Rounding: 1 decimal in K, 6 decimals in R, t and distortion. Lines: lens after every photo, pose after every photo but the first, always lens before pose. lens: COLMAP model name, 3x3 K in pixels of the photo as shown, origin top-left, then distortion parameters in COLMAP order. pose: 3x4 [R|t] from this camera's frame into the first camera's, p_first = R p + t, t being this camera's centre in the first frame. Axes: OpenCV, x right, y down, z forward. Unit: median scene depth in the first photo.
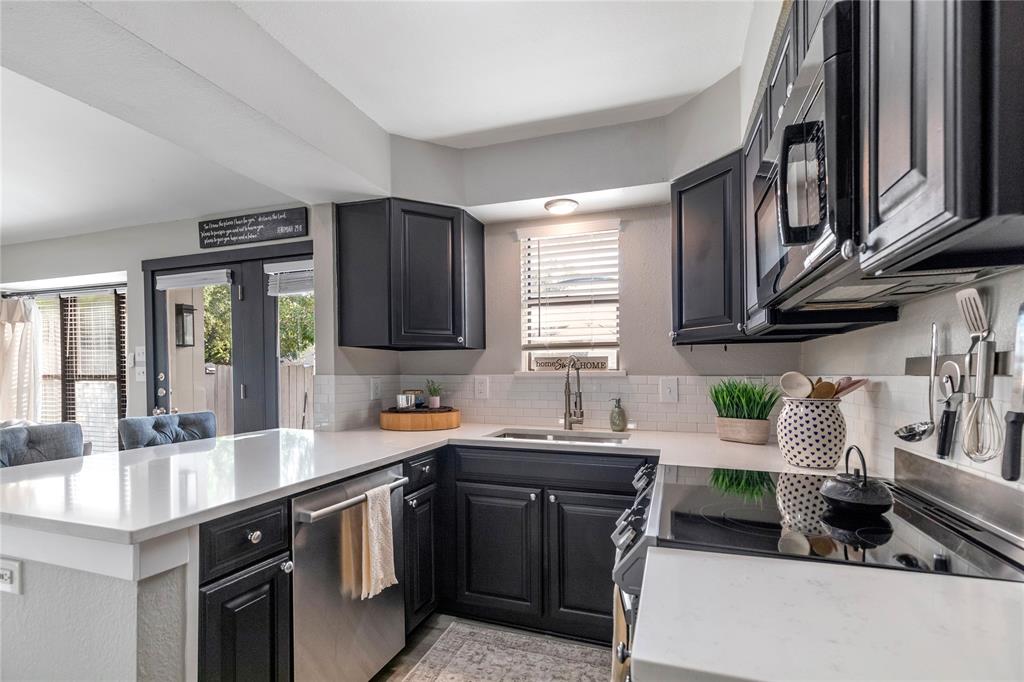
lens RADIAL K [[470.0, 0, 509.3], [0, 470.0, 390.2], [0, 0, 1]] dist [0.028074, 0.000076]
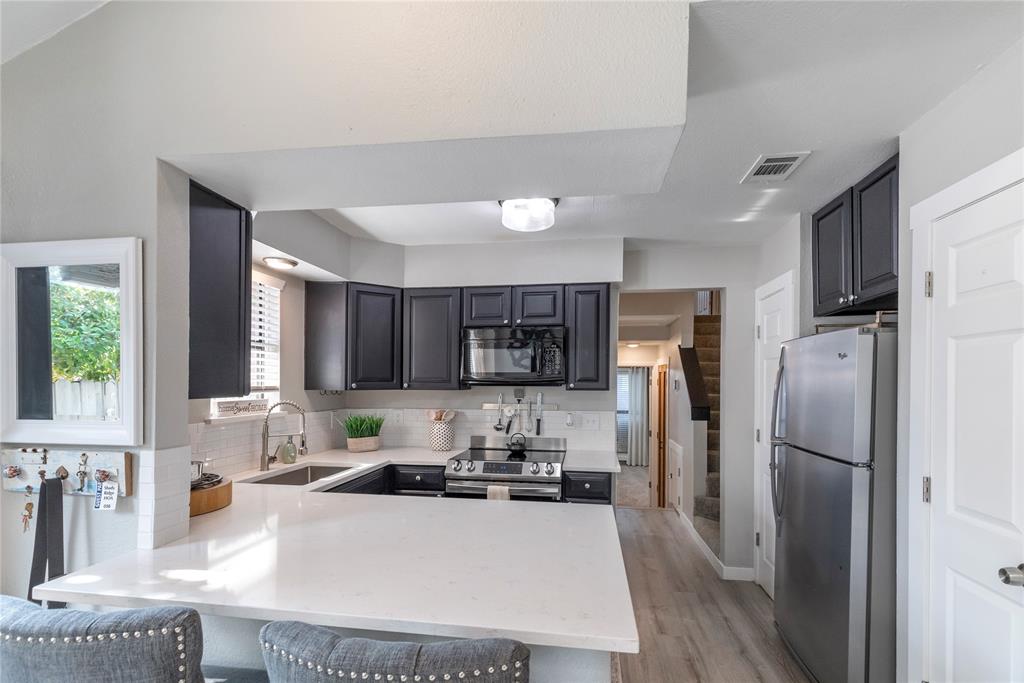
lens RADIAL K [[483.1, 0, 515.1], [0, 483.1, 382.4], [0, 0, 1]] dist [0.000802, 0.000116]
pose [[-0.185993, 0.001662, 0.982550, -0.939683], [0.031530, 0.999494, 0.004278, -0.090360], [-0.982045, 0.031776, -0.185951, 0.600455]]
